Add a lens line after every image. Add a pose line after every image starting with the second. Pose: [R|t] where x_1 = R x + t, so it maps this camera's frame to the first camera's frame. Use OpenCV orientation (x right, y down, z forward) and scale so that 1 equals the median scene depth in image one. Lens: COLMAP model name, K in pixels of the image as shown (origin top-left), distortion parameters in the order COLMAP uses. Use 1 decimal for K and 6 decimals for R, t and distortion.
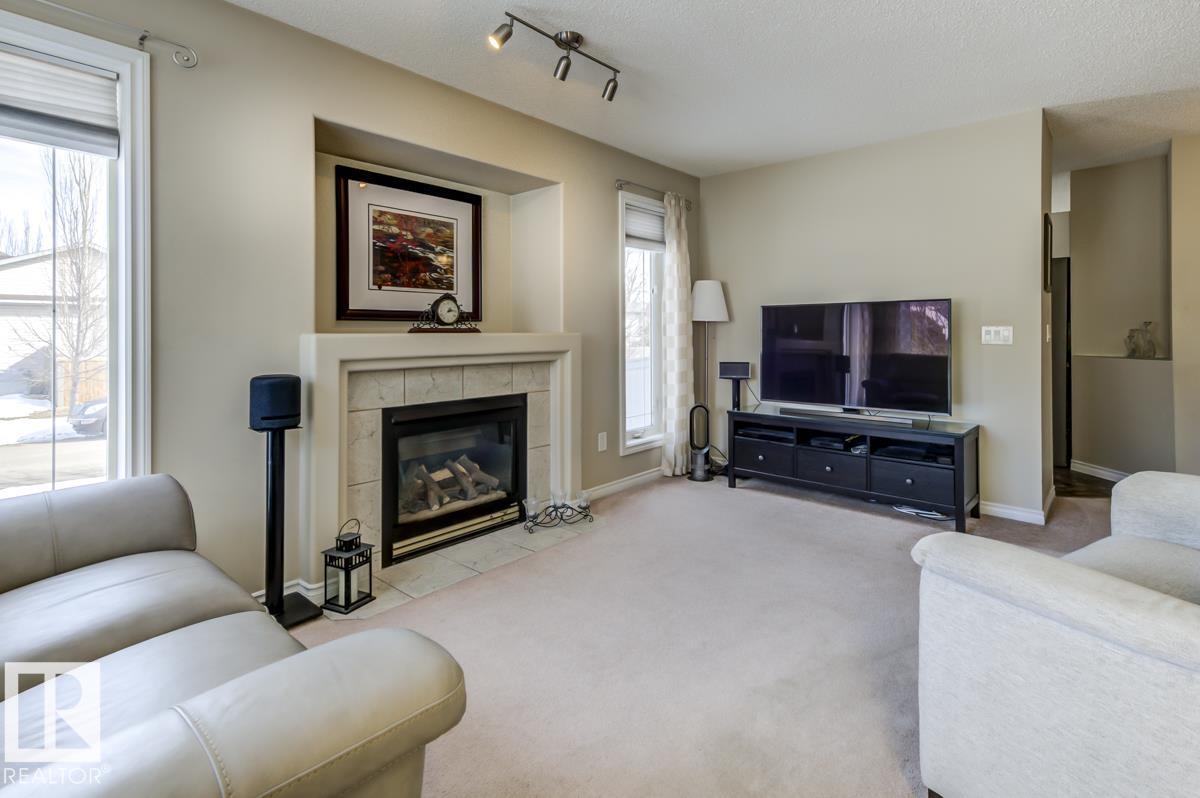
lens RADIAL K [[570.3, 0, 599.6], [0, 570.3, 329.5], [0, 0, 1]] dist [-0.000503, -0.000024]
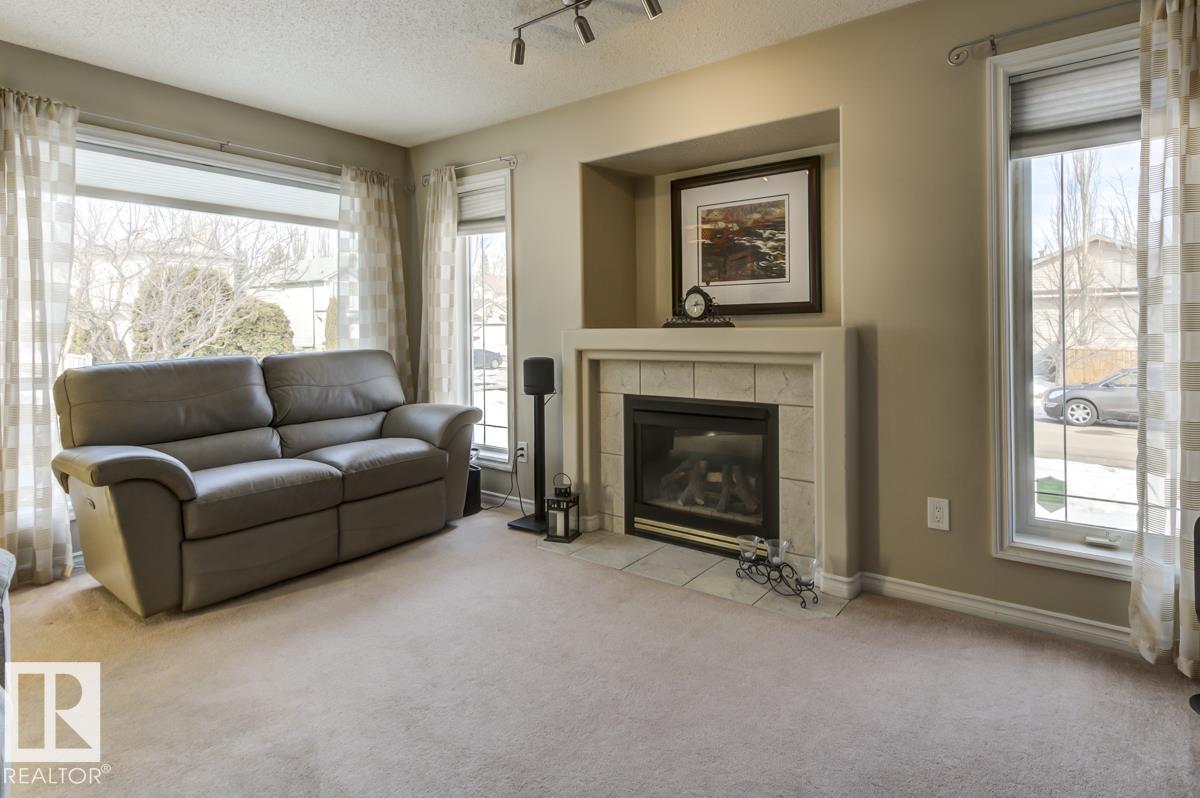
lens RADIAL K [[589.4, 0, 665.7], [0, 589.4, 327.7], [0, 0, 1]] dist [0.002448, 0.000229]
pose [[0.140330, 0.002193, -0.990102, 0.663120], [0.013587, 0.999899, 0.004140, 0.001368], [0.990012, -0.014033, 0.140286, 0.760145]]
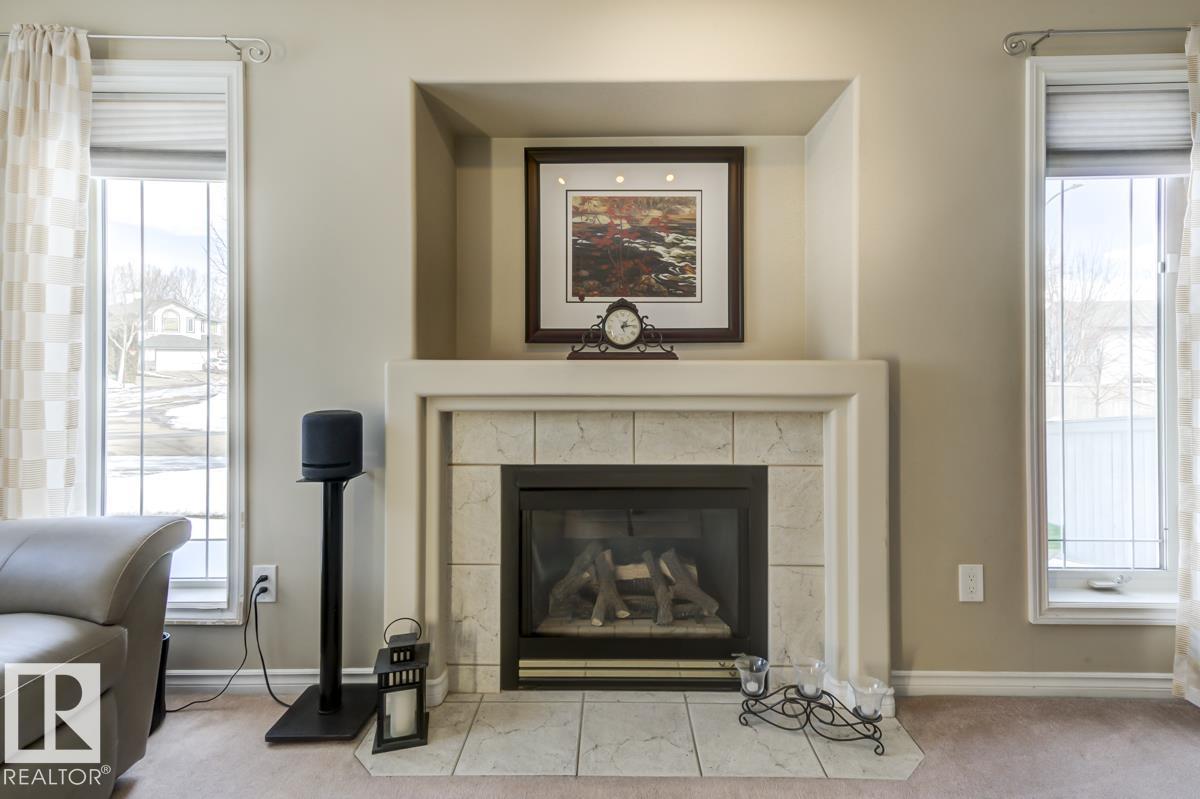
lens RADIAL K [[576.2, 0, 605.6], [0, 576.2, 354.1], [0, 0, 1]] dist [0.012059, 0.000359]
pose [[0.658811, -0.001577, -0.752307, 0.205795], [0.001471, 0.999999, -0.000807, -0.000079], [0.752307, -0.000575, 0.658812, 0.514380]]
